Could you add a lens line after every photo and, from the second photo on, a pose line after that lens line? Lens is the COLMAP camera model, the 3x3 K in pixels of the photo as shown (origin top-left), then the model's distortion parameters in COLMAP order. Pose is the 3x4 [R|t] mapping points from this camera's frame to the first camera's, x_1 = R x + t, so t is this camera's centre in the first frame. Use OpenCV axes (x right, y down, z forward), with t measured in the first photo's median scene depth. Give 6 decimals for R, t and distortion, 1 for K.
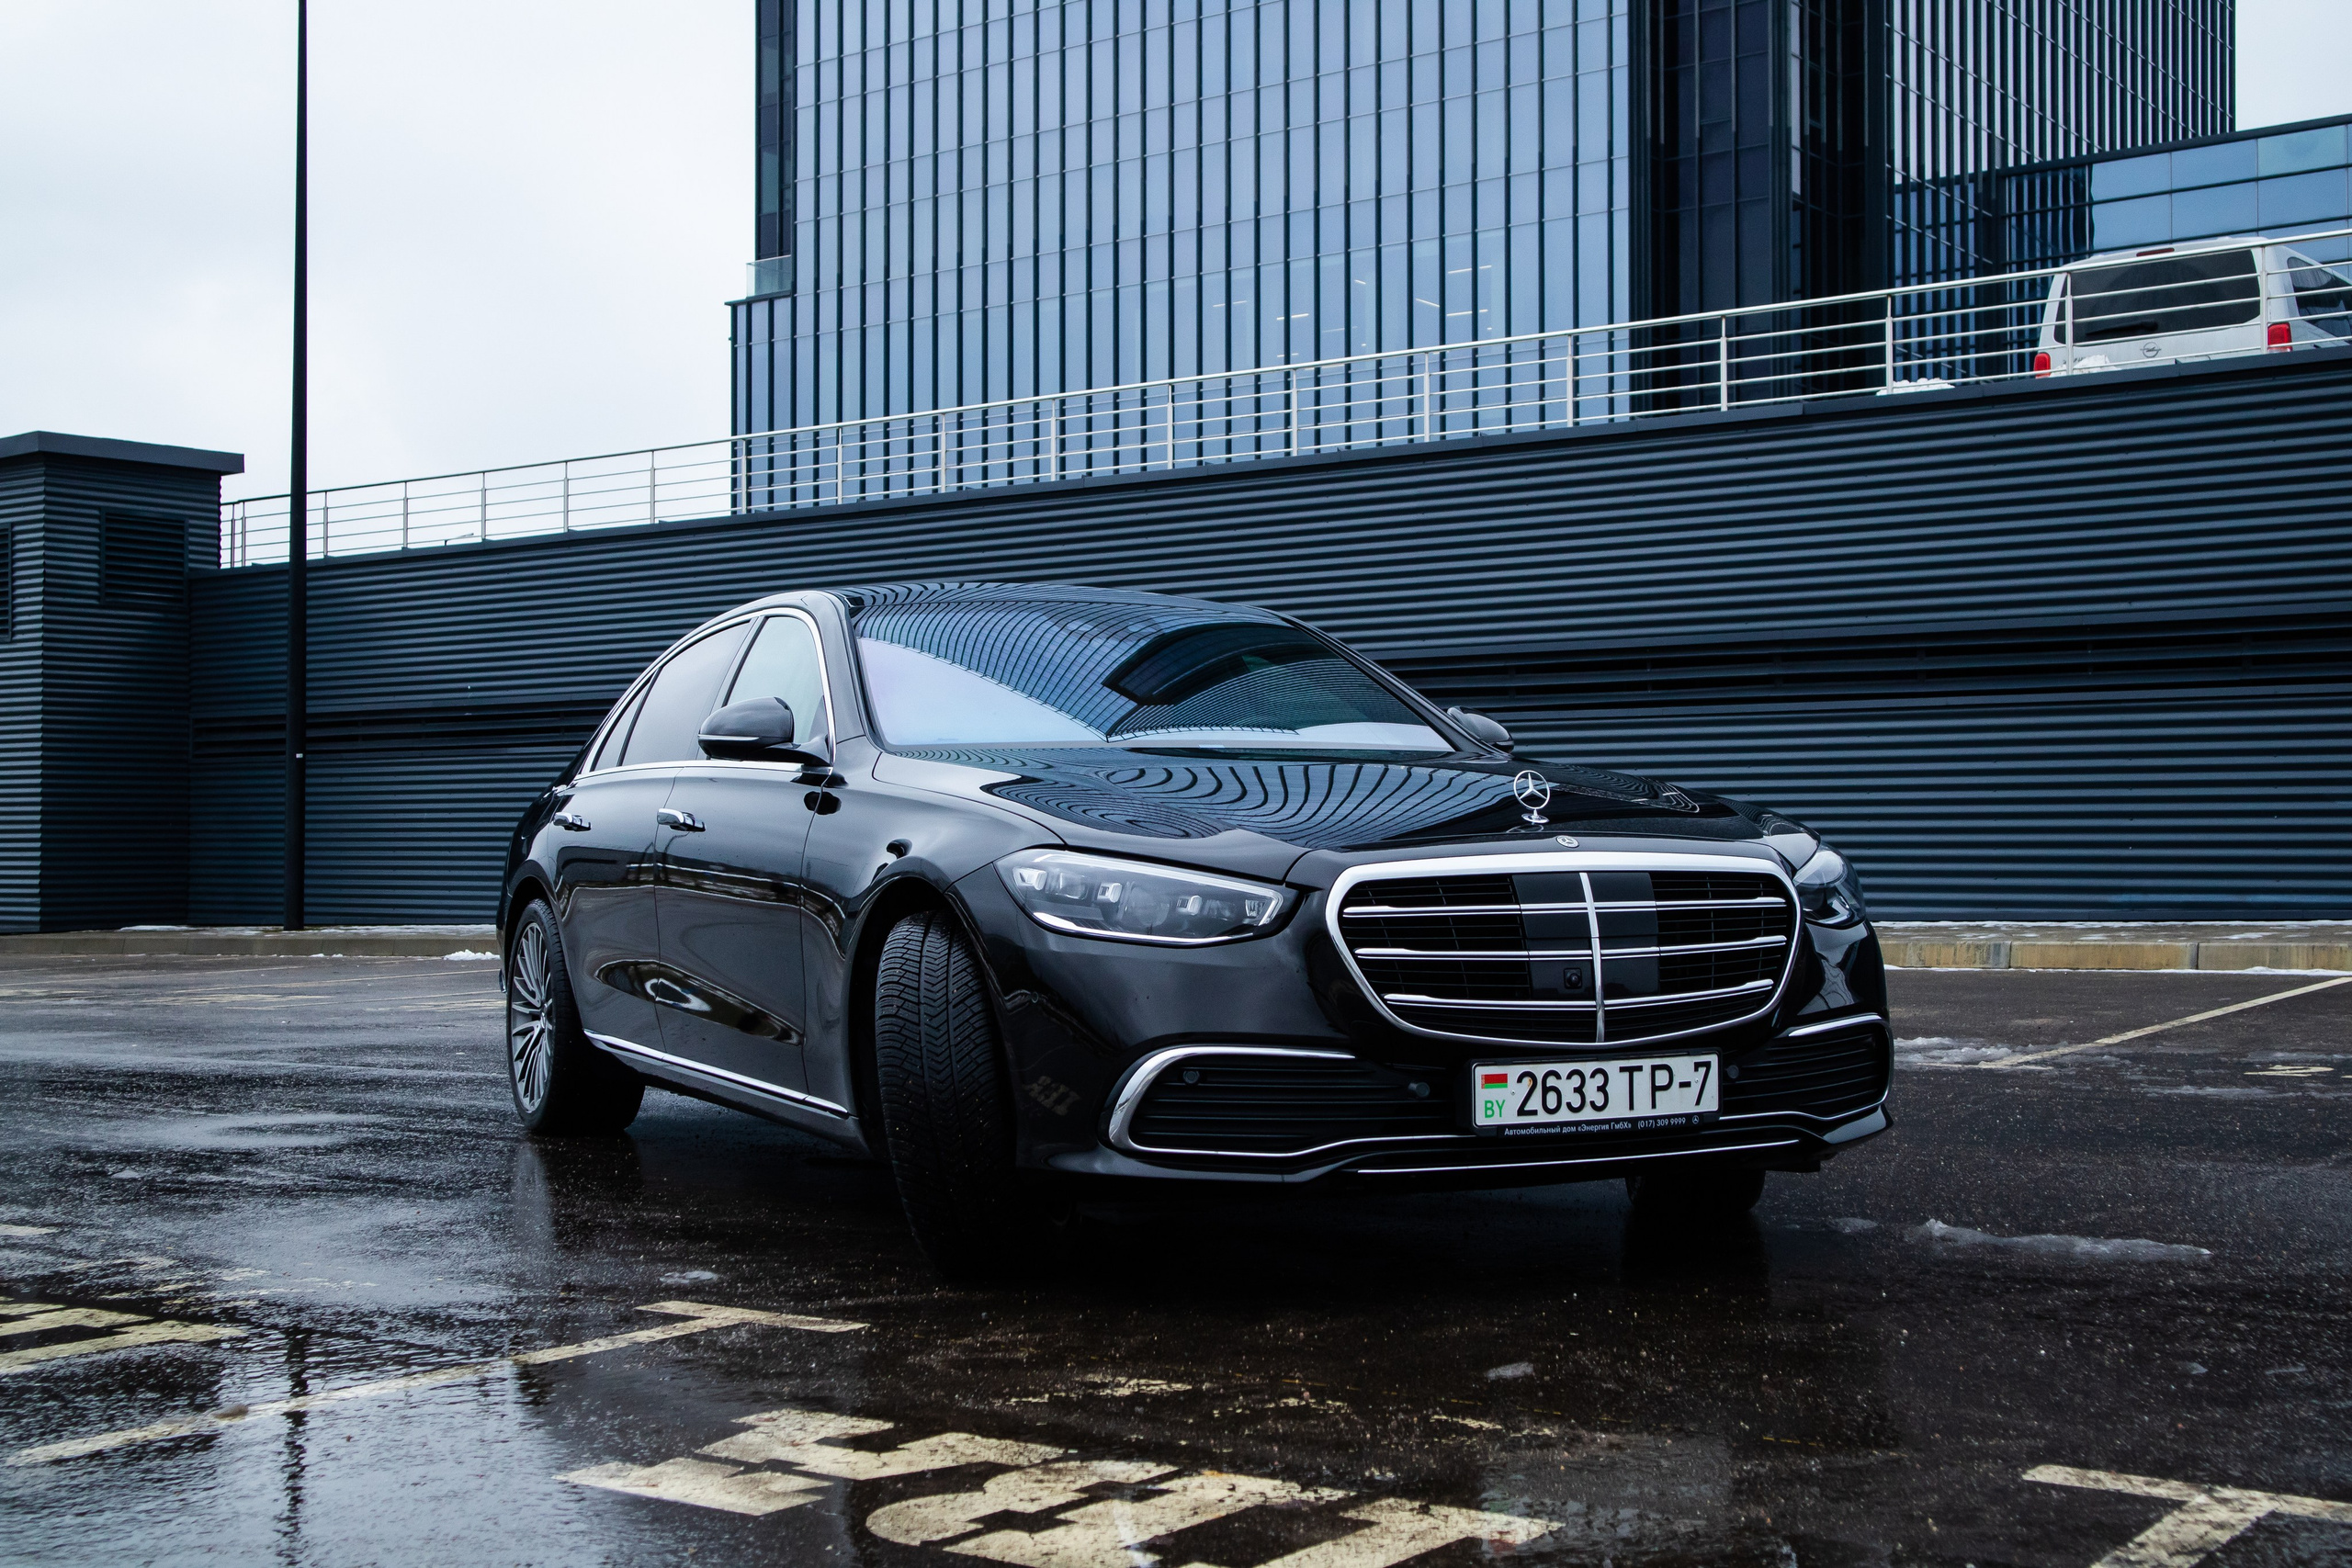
lens RADIAL K [[2807.0, 0, 1176.0], [0, 2807.0, 784.0], [0, 0, 1]] dist [-0.018146, 0.217851]
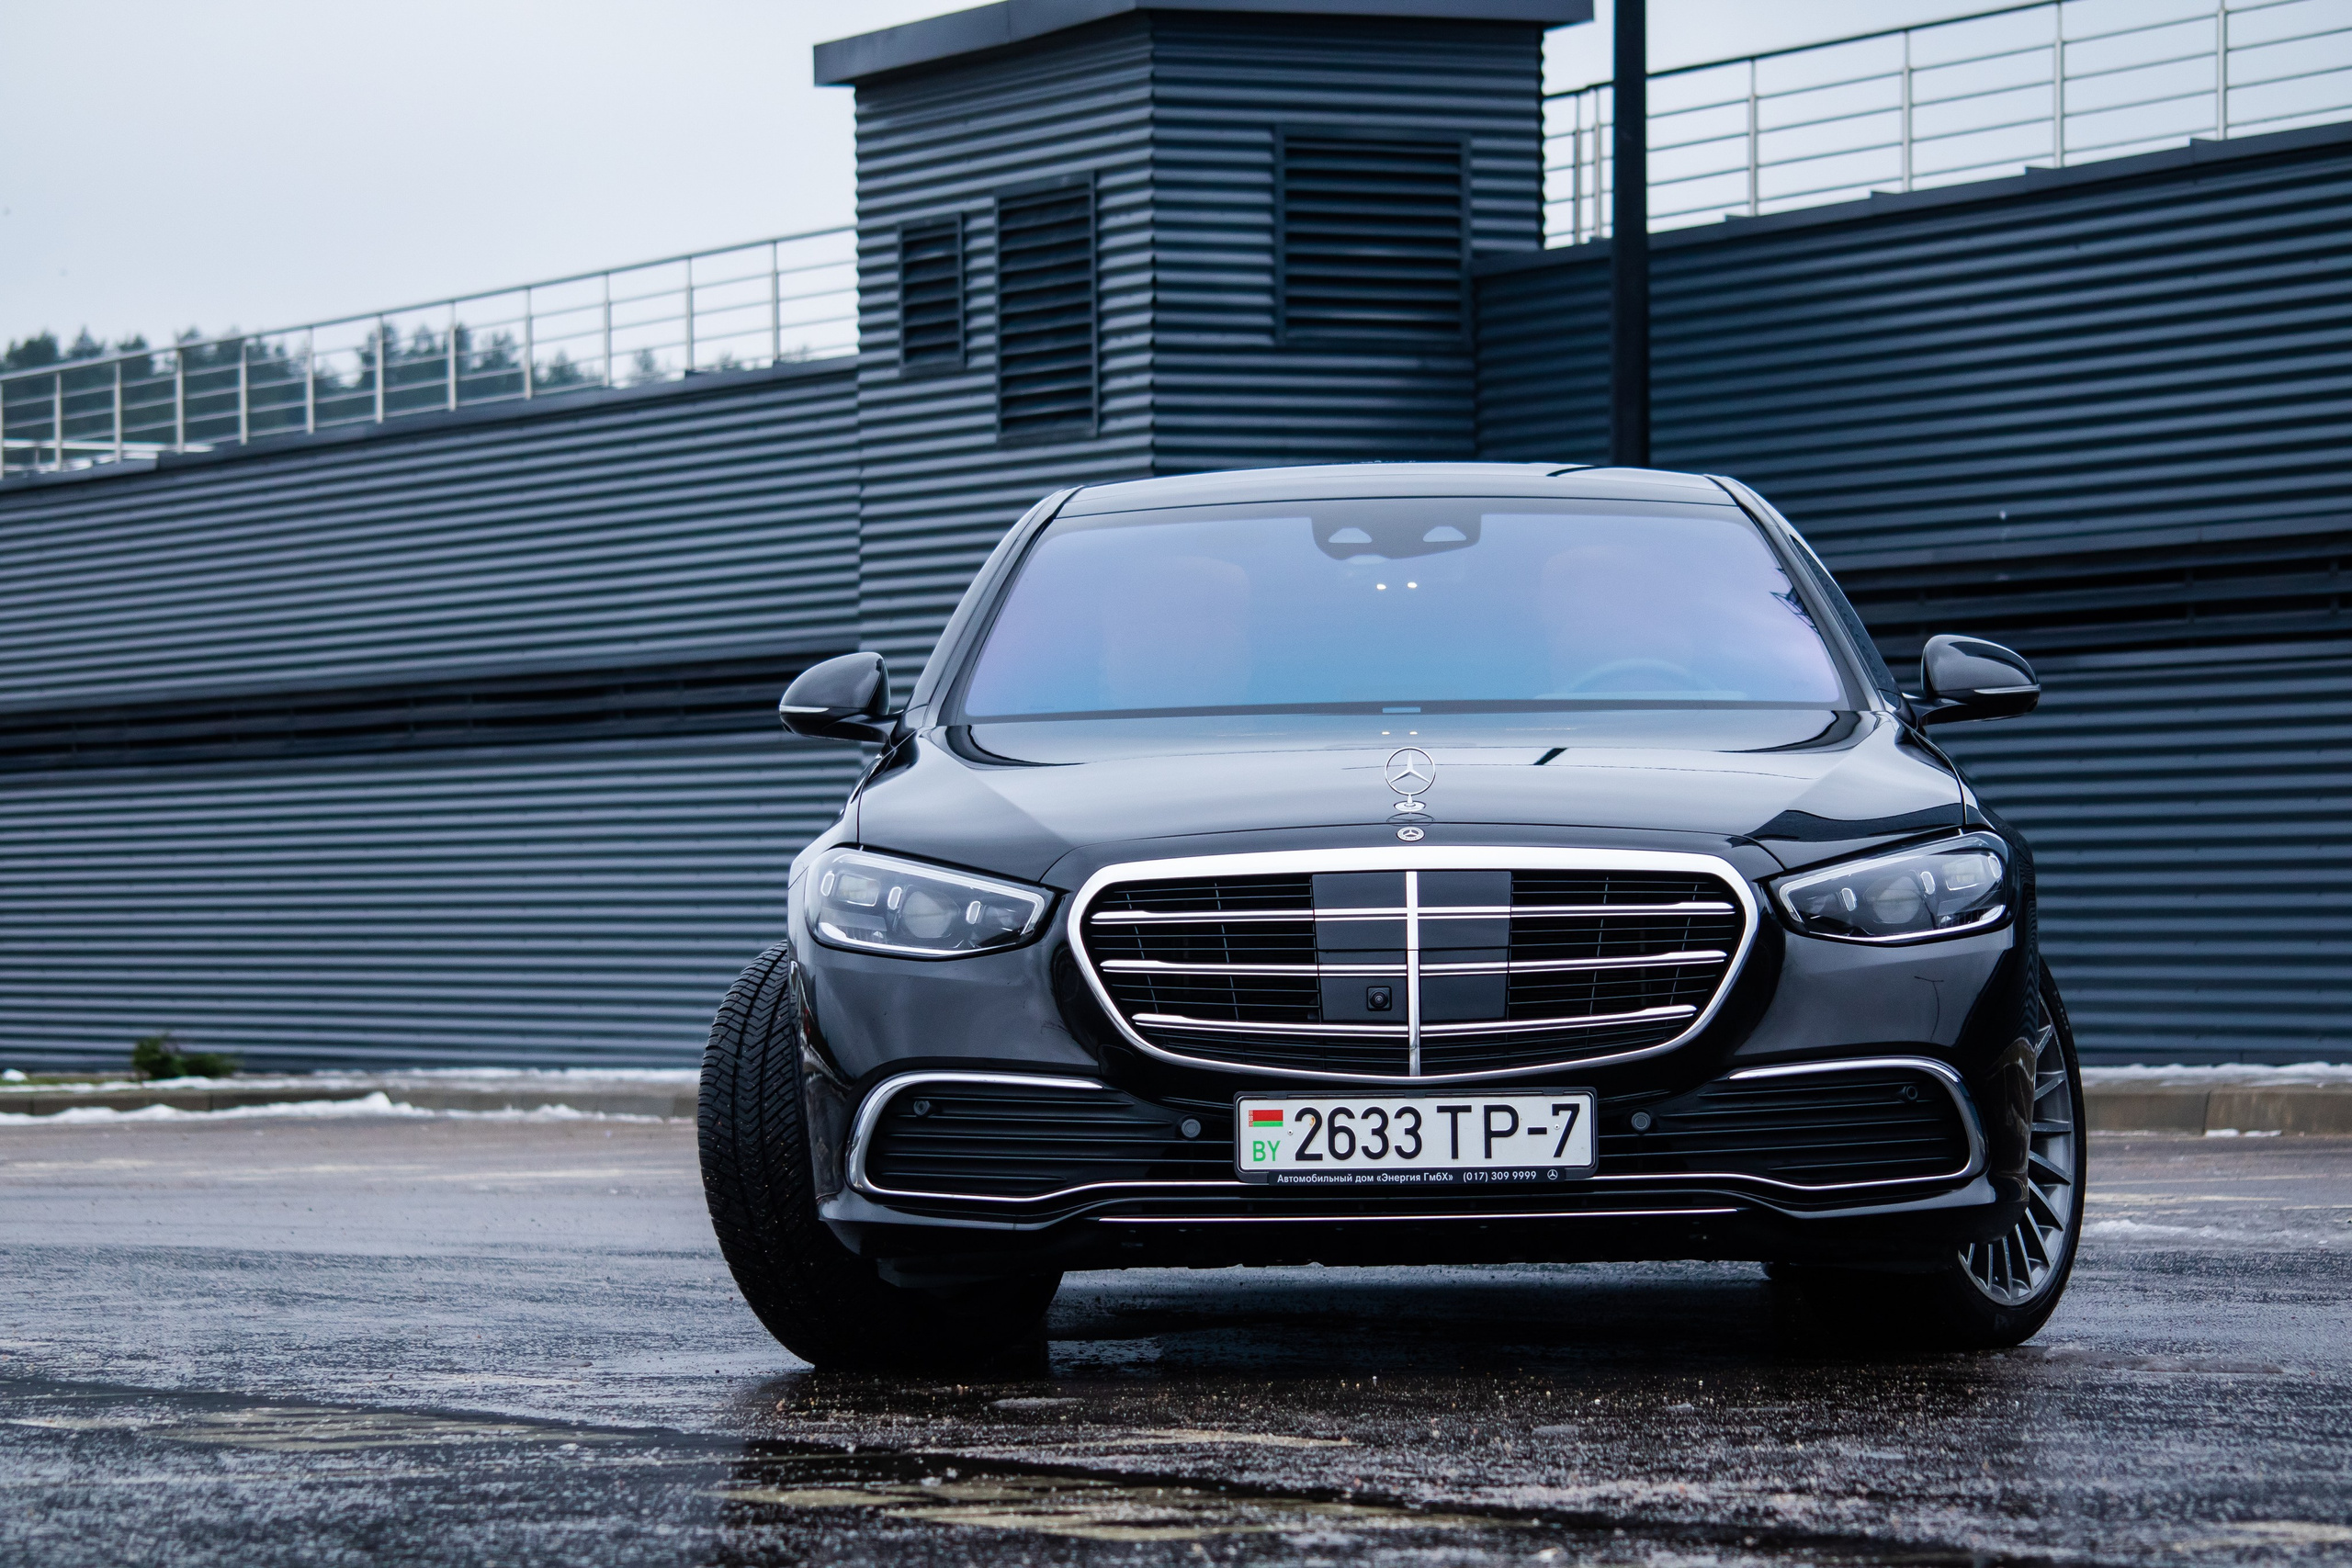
lens RADIAL K [[8744.5, 0, 1176.0], [0, 8744.5, 784.0], [0, 0, 1]] dist [0.341840, 1.236323]
pose [[0.892817, -0.011154, -0.450282, 0.840340], [0.014805, 0.999880, 0.004588, -0.004647], [0.450176, -0.010763, 0.892875, -0.896241]]
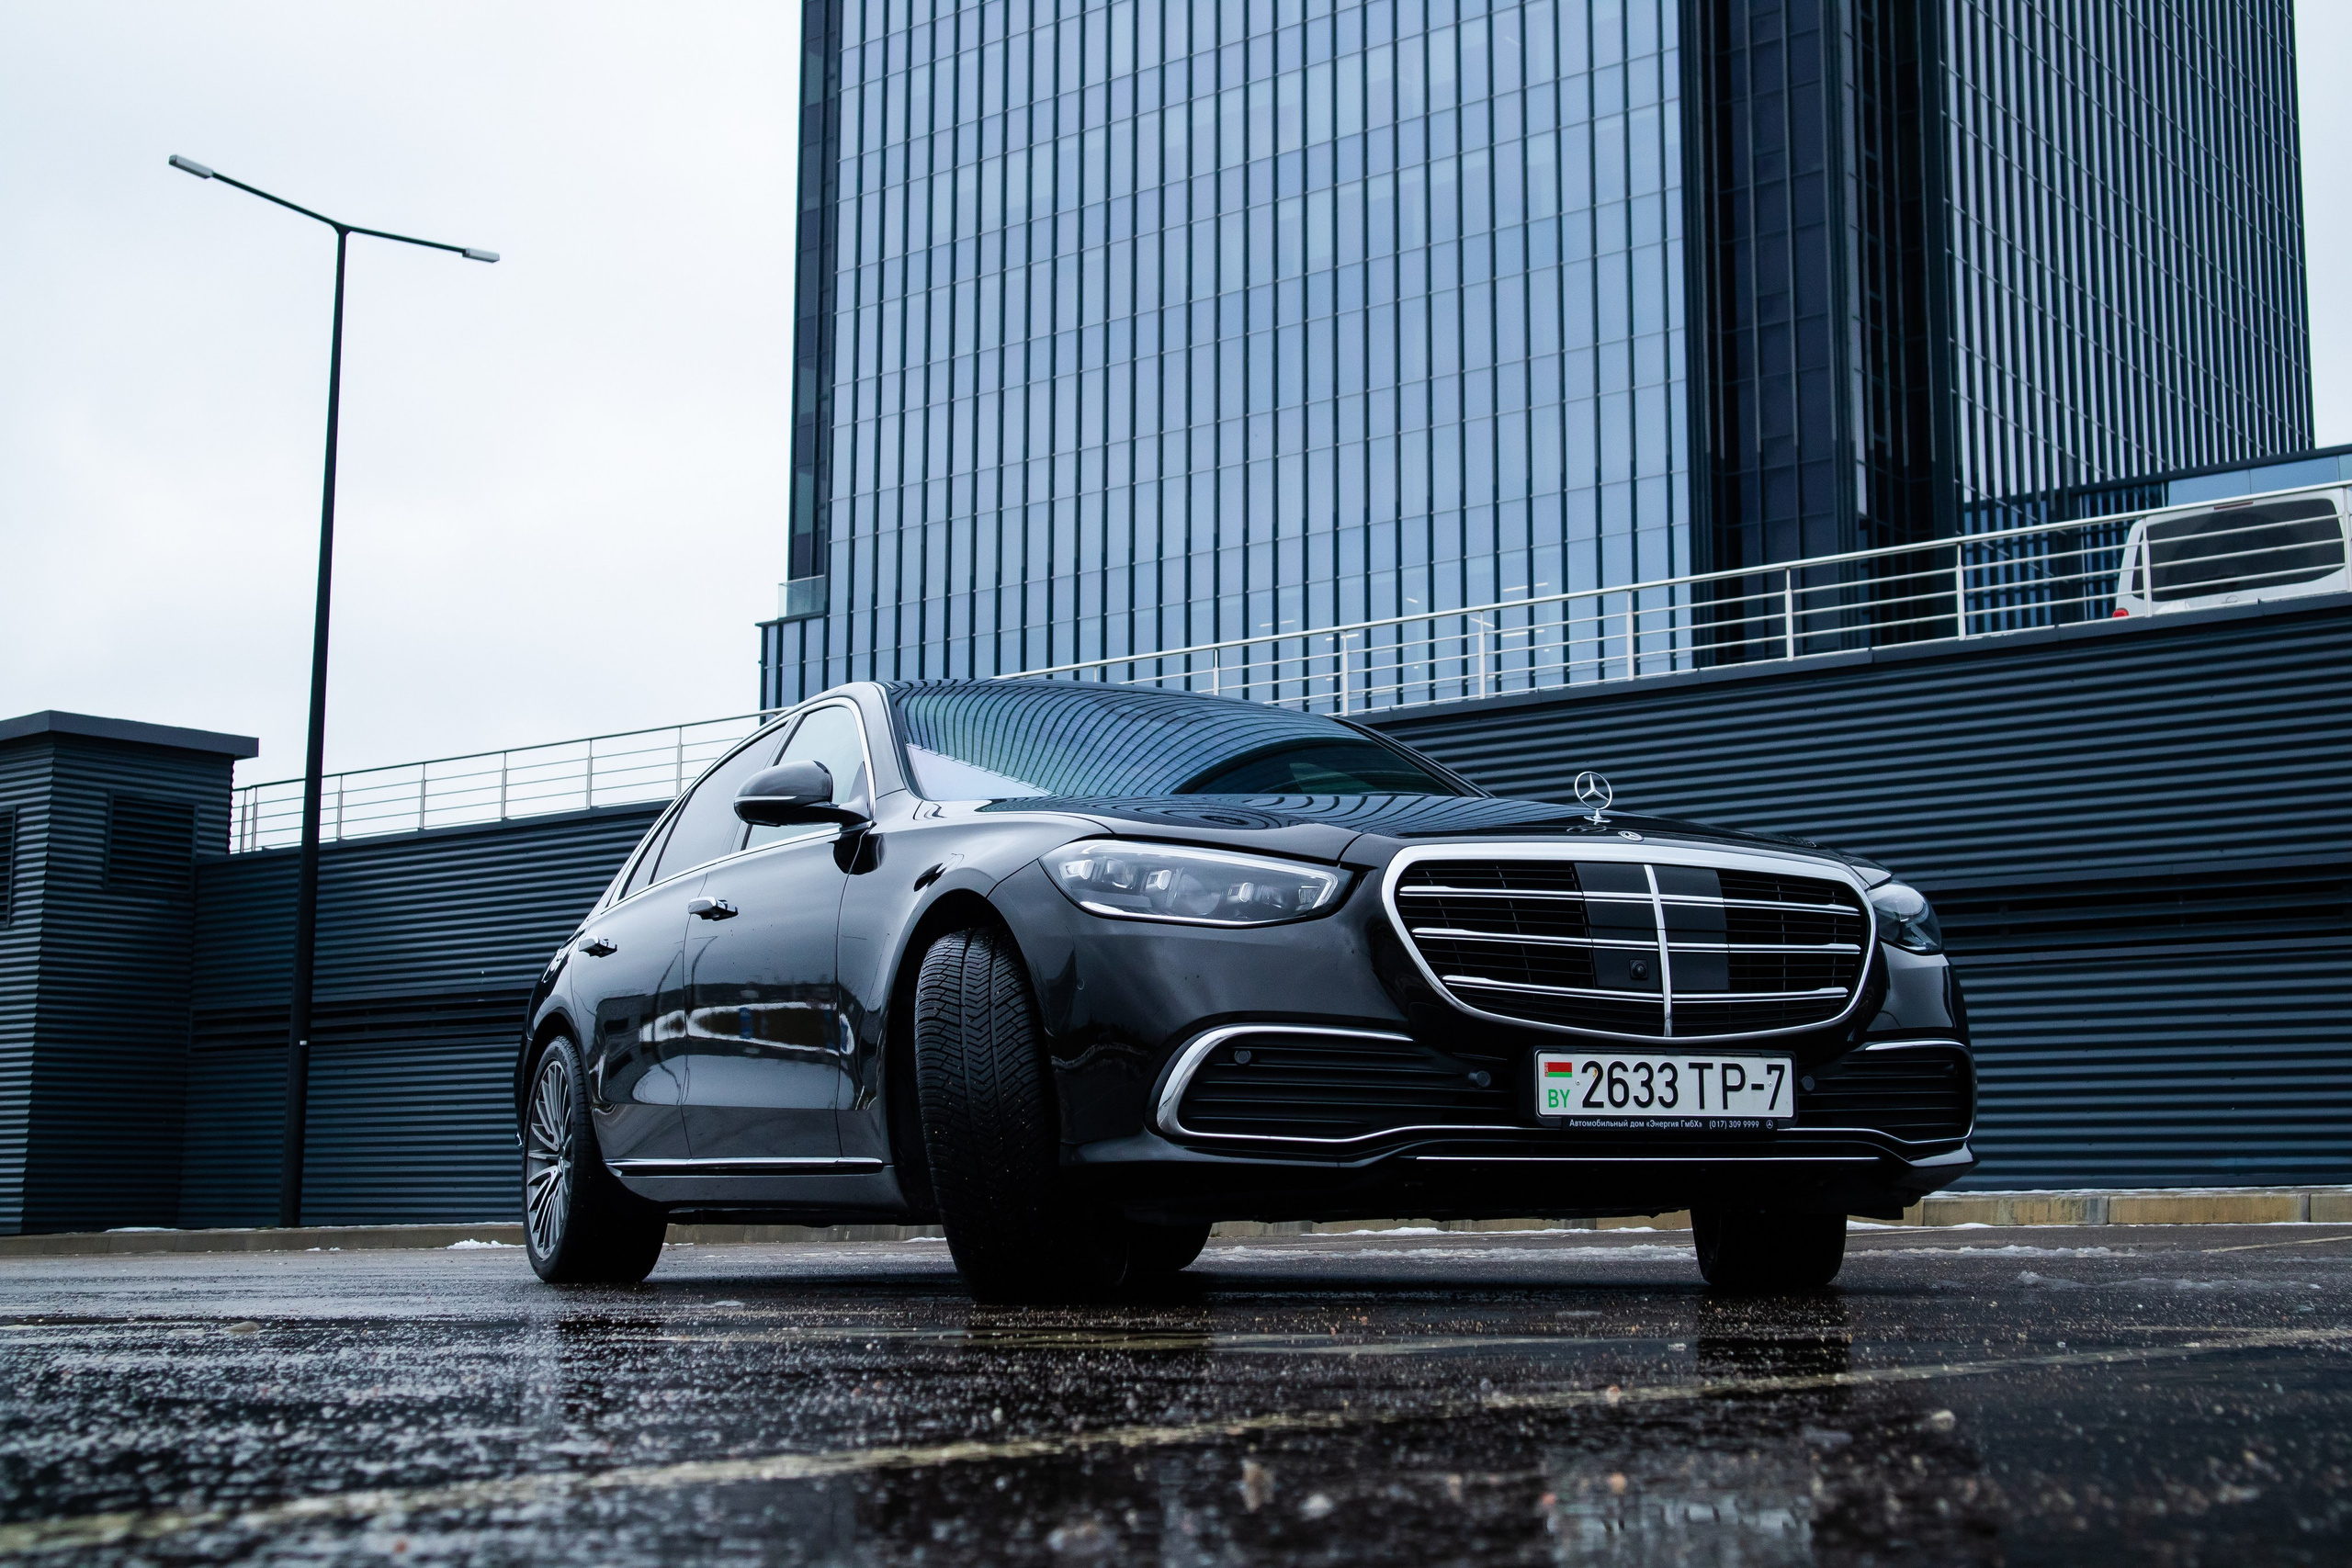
lens RADIAL K [[2947.8, 0, 1176.0], [0, 2947.8, 784.0], [0, 0, 1]] dist [-0.008186, 0.224570]
pose [[0.999883, 0.002840, -0.015027, -0.001610], [-0.004676, 0.992323, -0.123586, 0.088452], [0.014561, 0.123642, 0.992220, -0.009884]]
